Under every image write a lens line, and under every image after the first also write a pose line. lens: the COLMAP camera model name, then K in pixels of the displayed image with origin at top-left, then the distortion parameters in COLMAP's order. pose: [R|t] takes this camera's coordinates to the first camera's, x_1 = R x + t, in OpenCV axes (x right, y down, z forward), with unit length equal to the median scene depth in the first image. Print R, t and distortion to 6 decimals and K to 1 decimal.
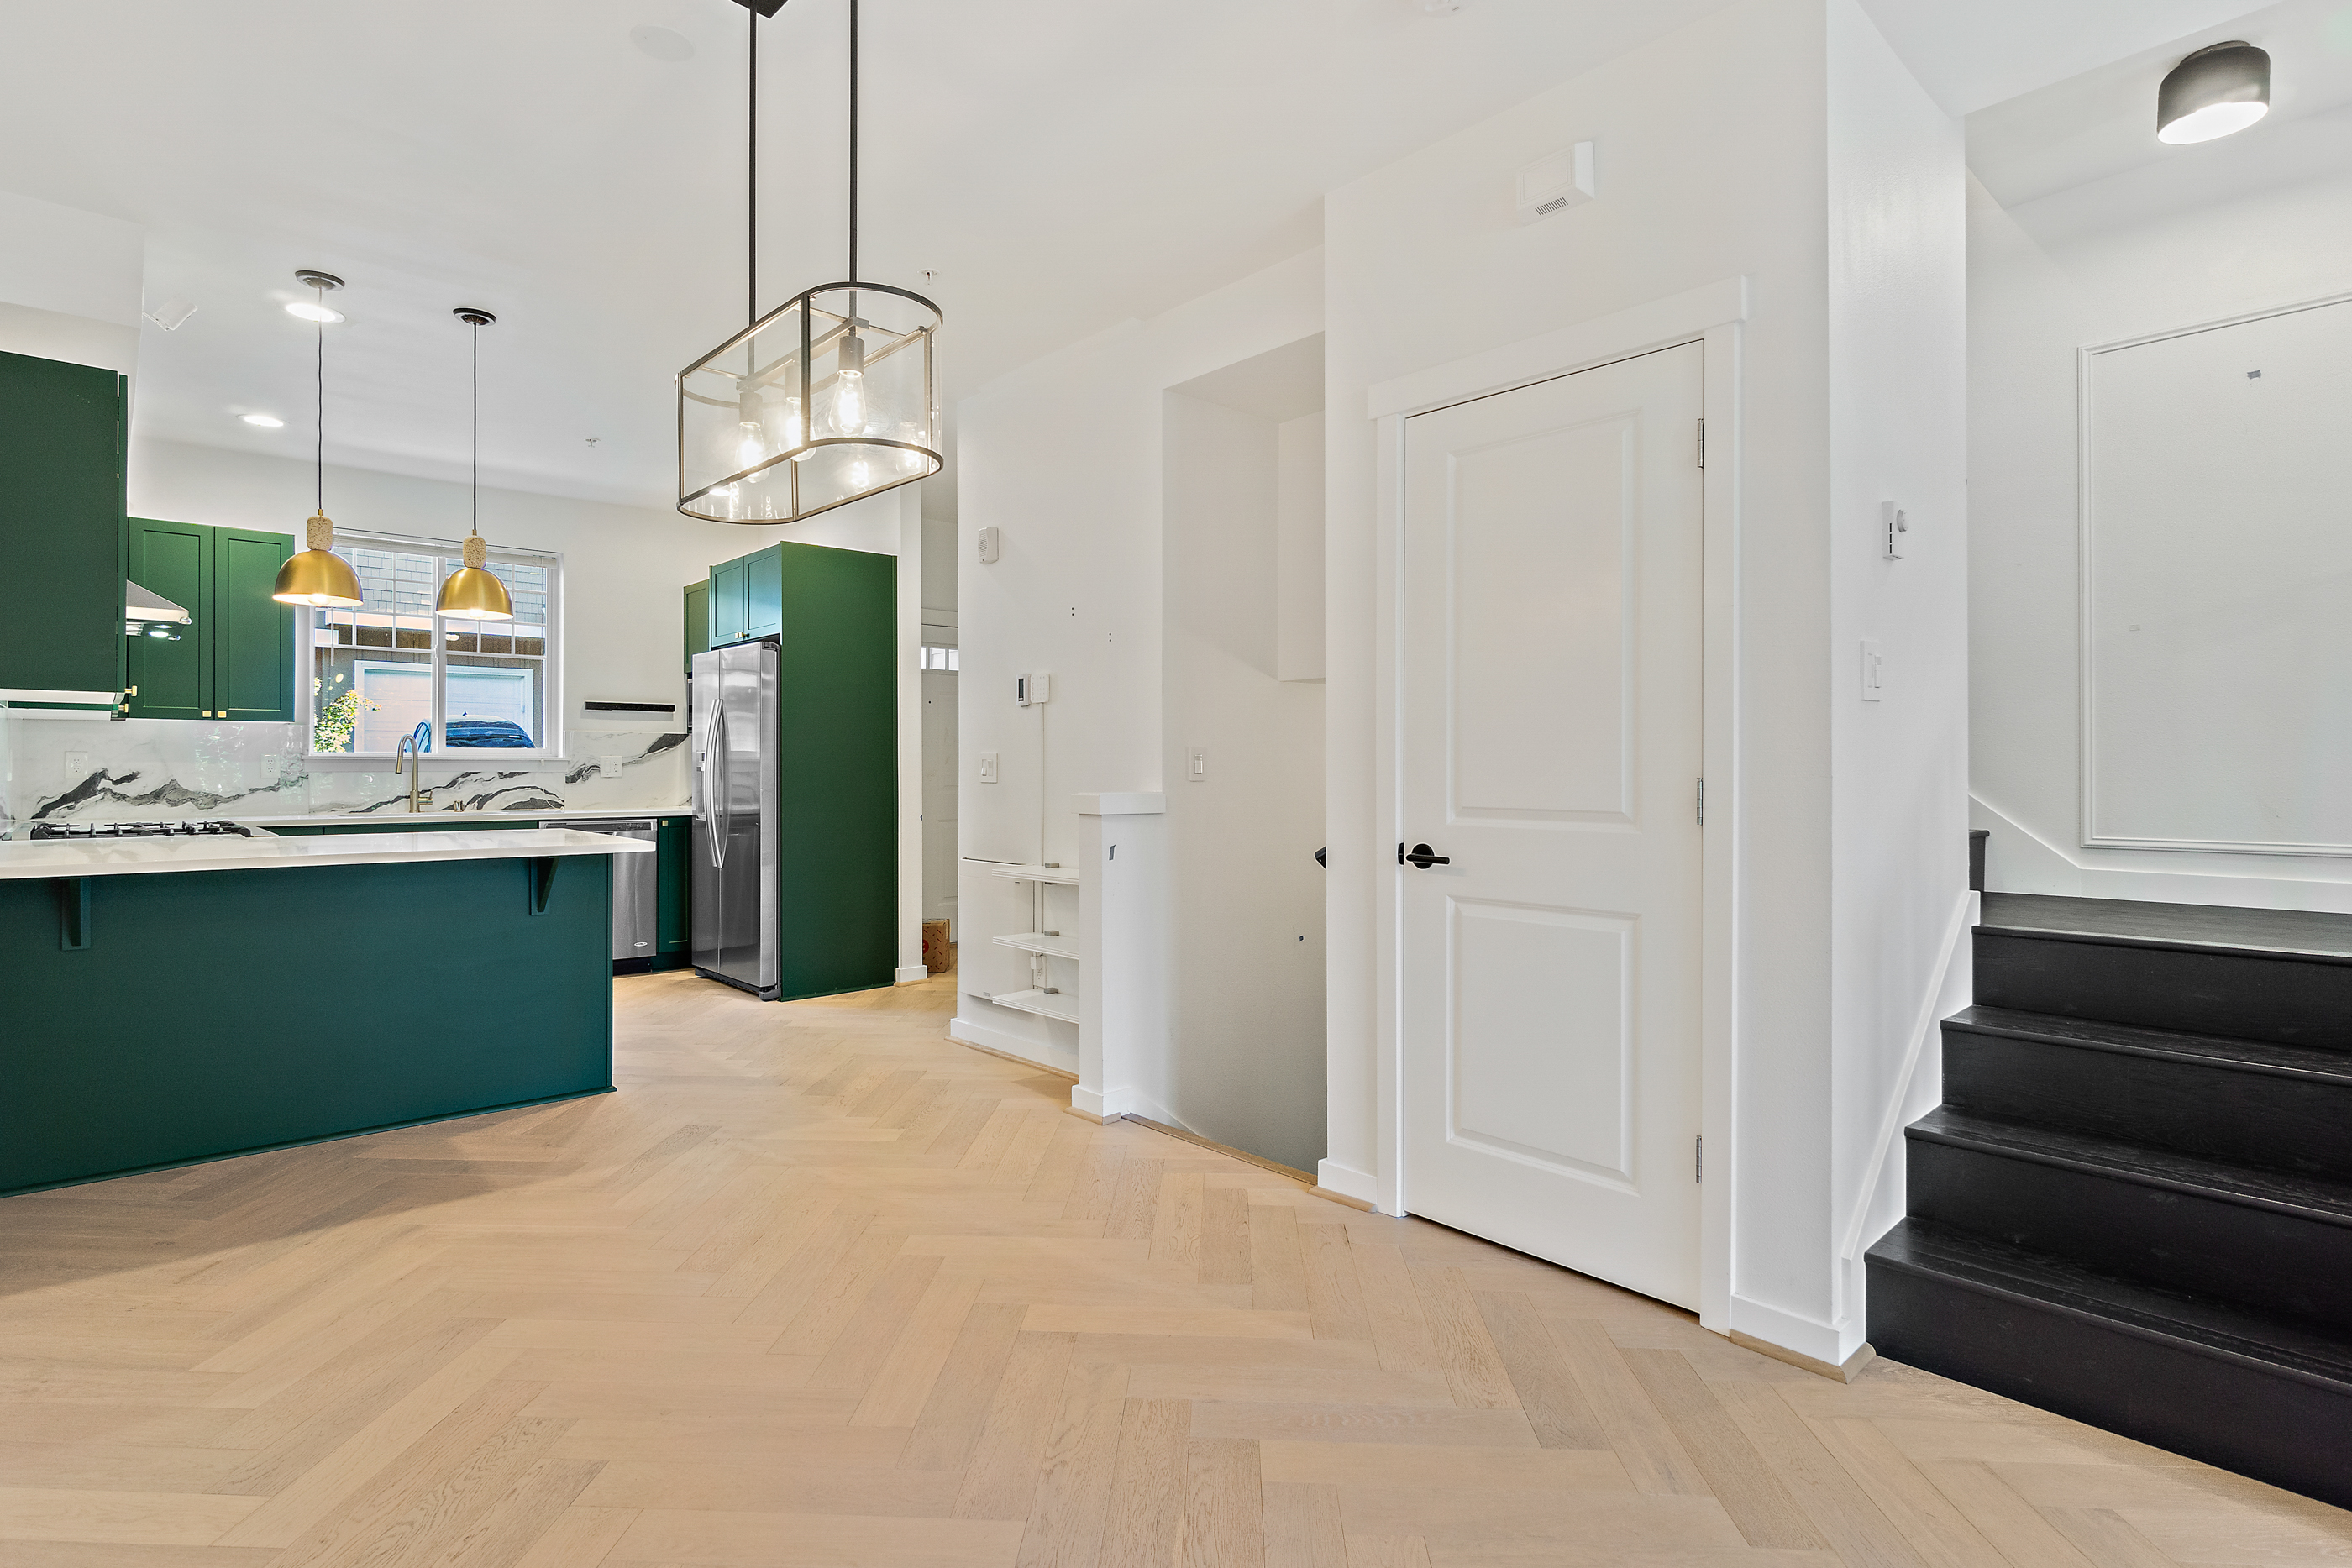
lens RADIAL K [[1179.0, 0, 1163.1], [0, 1179.0, 768.0], [0, 0, 1]] dist [-0.005604, -0.001470]
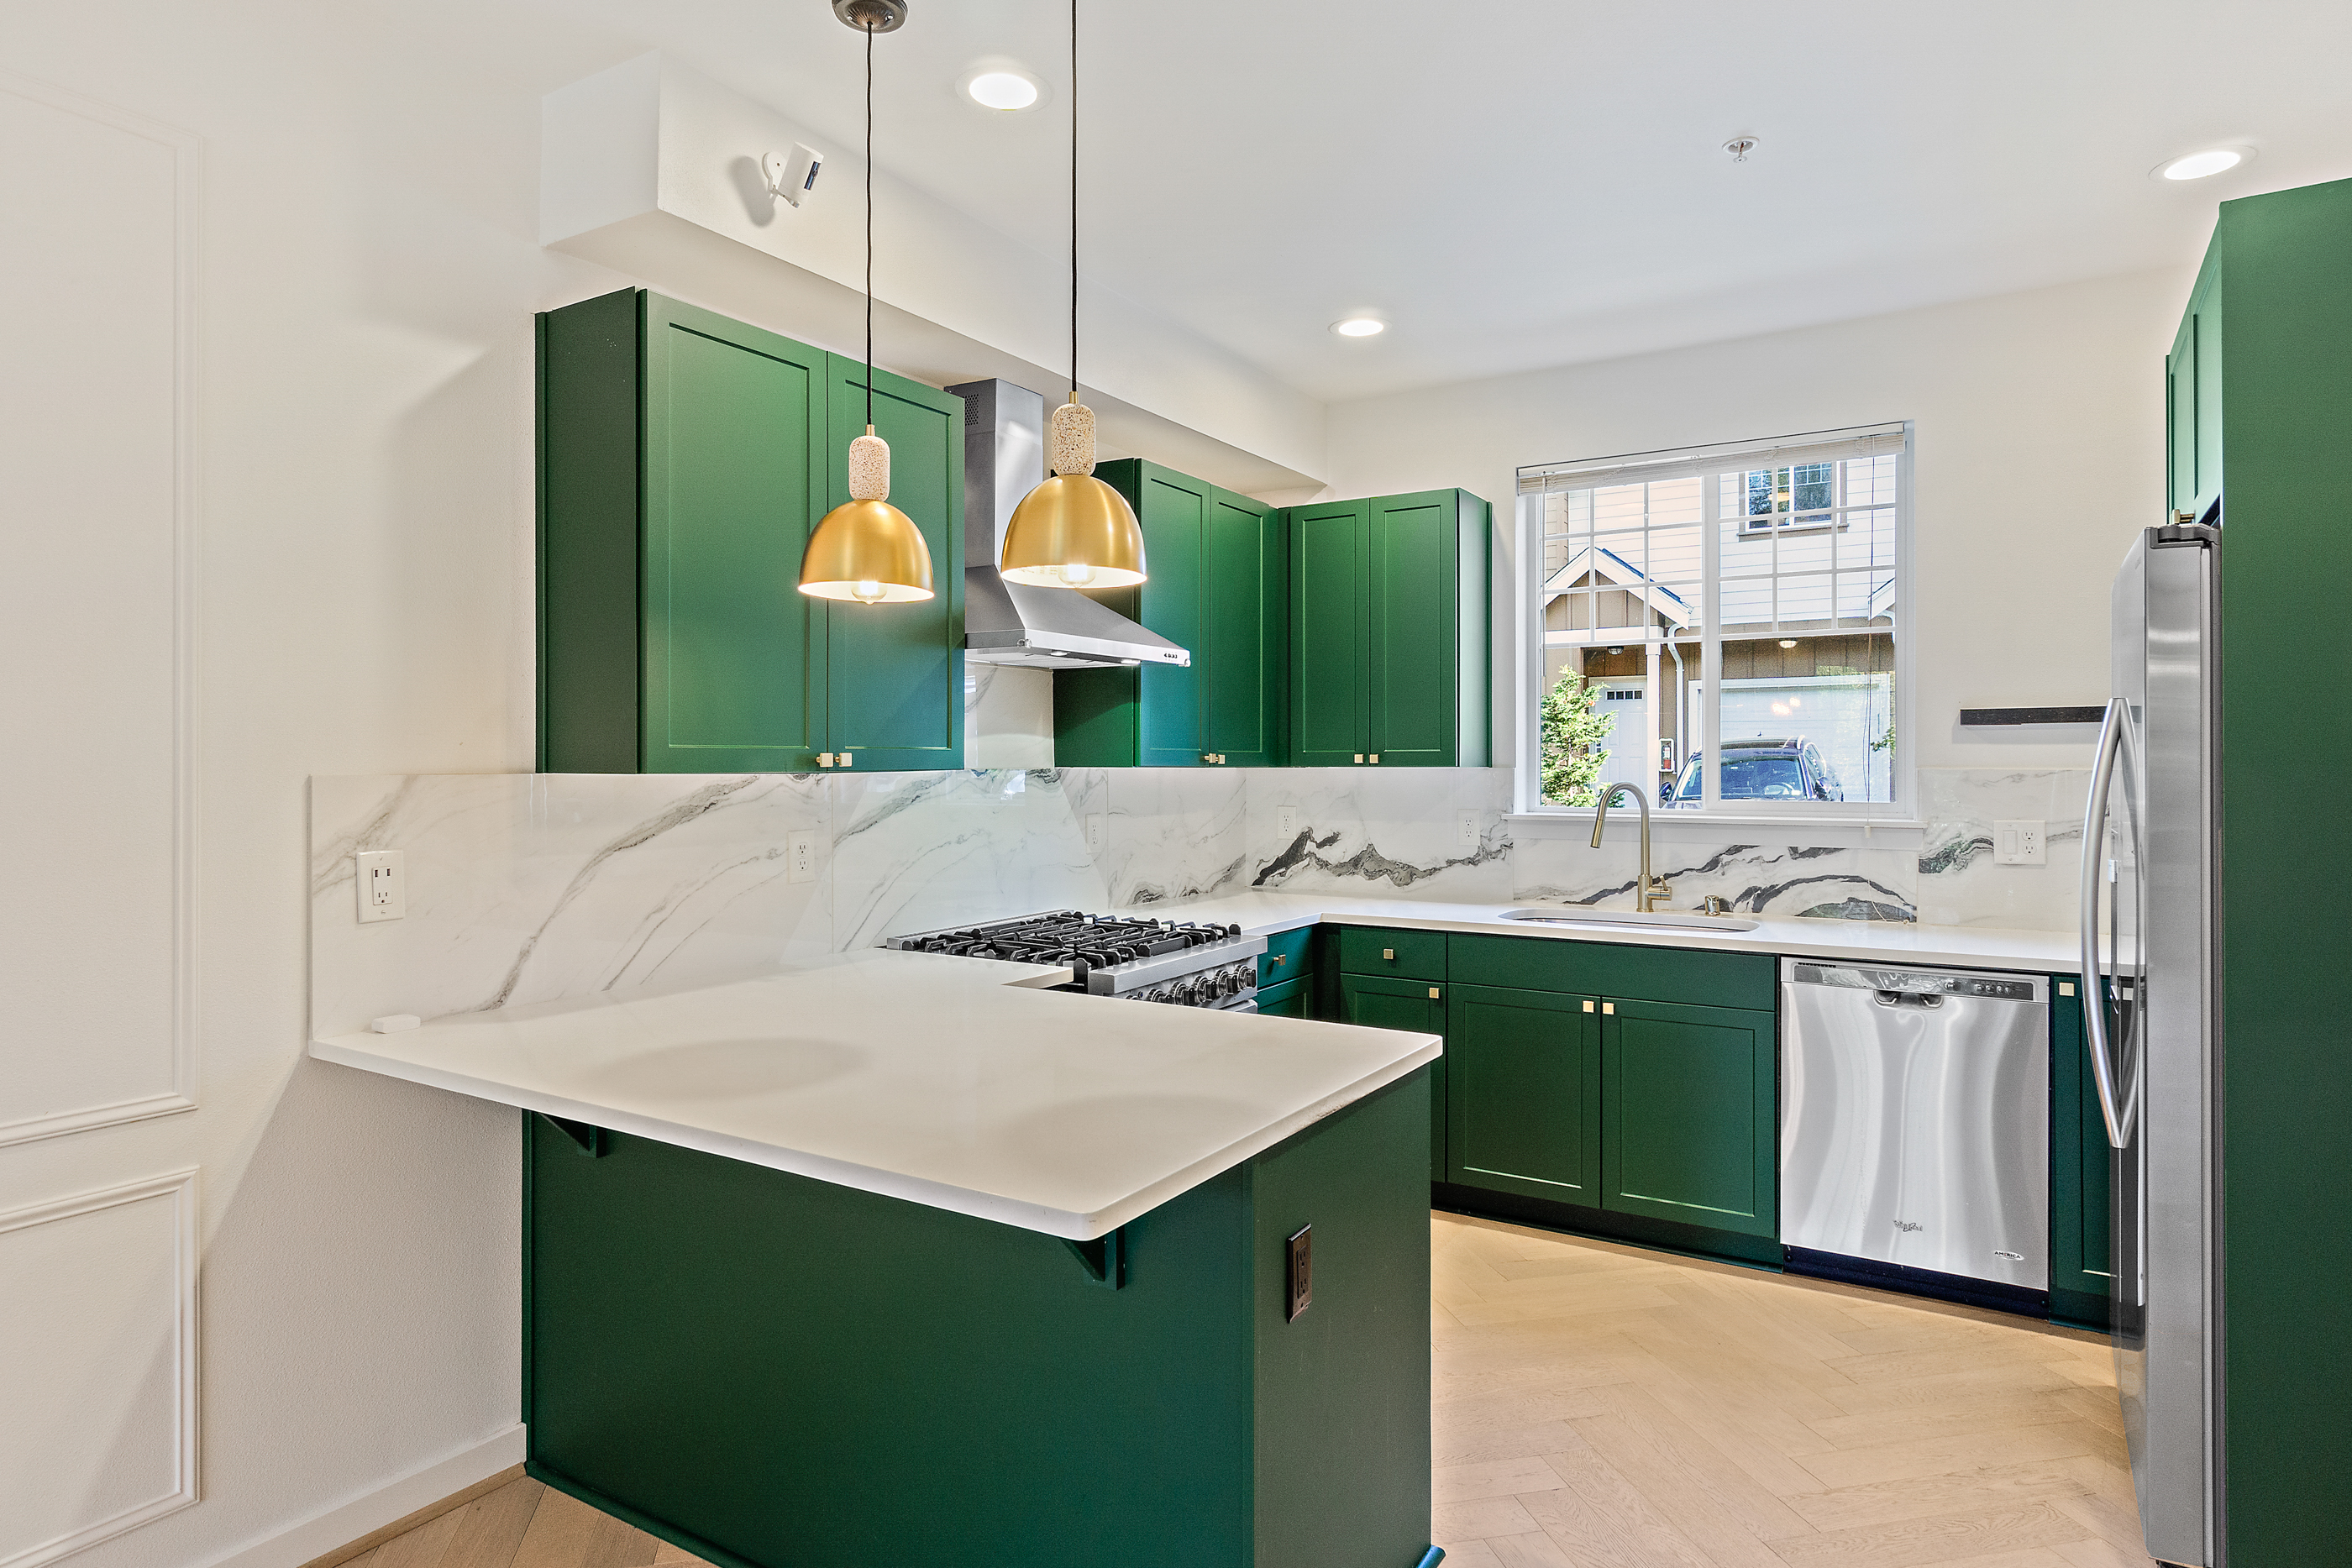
lens RADIAL K [[1324.7, 0, 1173.4], [0, 1324.7, 779.6], [0, 0, 1]] dist [-0.000027, -0.000149]
pose [[0.269633, 0.009496, -0.962916, -0.053302], [0.003009, 0.999938, 0.010704, -0.038873], [0.962958, -0.005784, 0.269588, 0.612564]]
